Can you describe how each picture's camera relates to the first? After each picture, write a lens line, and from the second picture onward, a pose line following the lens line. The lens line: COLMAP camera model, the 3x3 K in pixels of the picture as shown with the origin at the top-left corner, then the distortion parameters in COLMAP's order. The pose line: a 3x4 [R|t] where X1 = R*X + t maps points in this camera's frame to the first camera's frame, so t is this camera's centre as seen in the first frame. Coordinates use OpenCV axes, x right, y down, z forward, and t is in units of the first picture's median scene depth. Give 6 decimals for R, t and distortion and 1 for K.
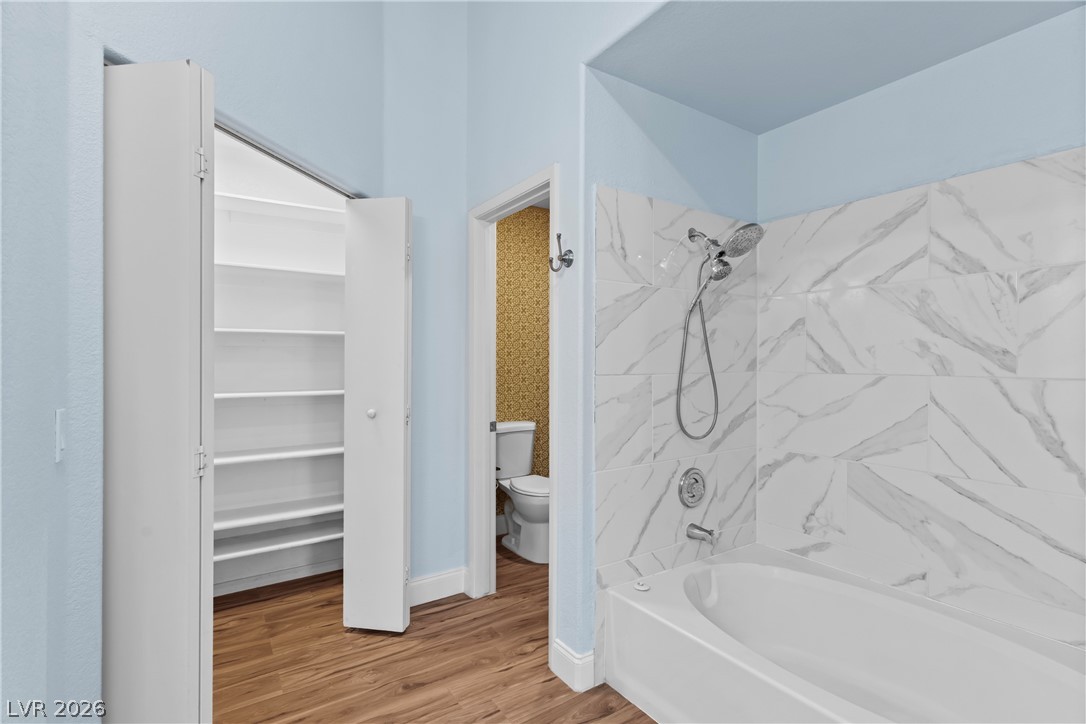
lens RADIAL K [[511.7, 0, 544.3], [0, 511.7, 360.1], [0, 0, 1]] dist [0.001287, 0.000965]
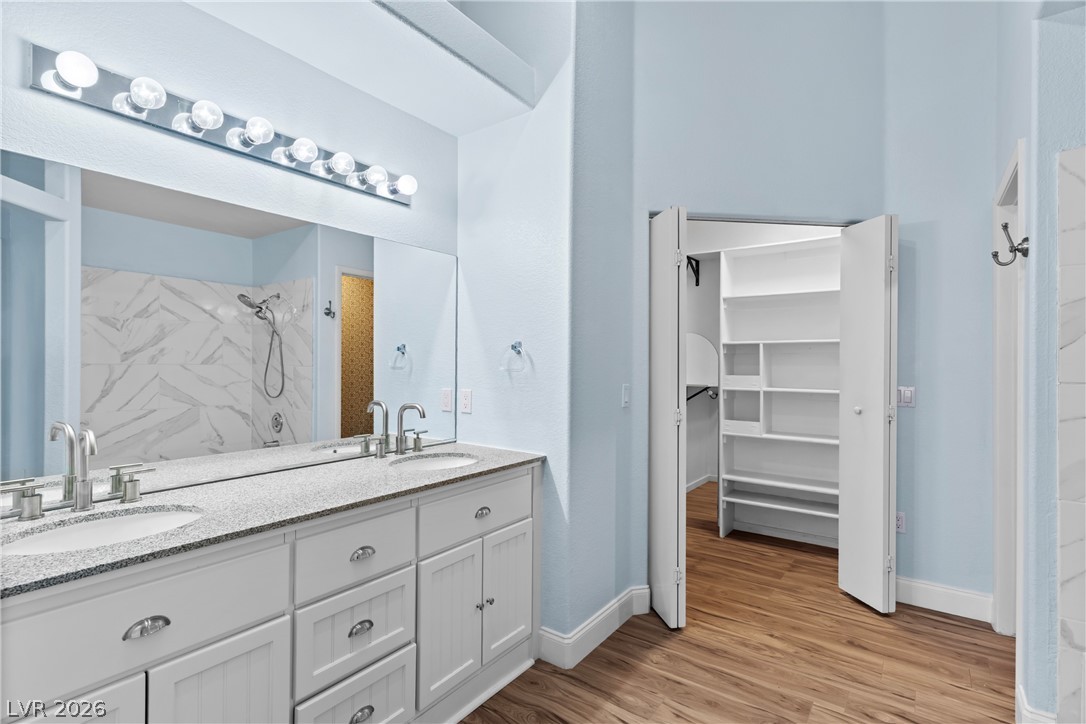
lens RADIAL K [[511.7, 0, 544.3], [0, 511.7, 360.1], [0, 0, 1]] dist [0.001287, 0.000965]
pose [[0.342441, -0.001713, -0.939538, 0.528869], [-0.005625, 0.999977, -0.003873, 0.000687], [0.939522, 0.006611, 0.342424, -0.057381]]
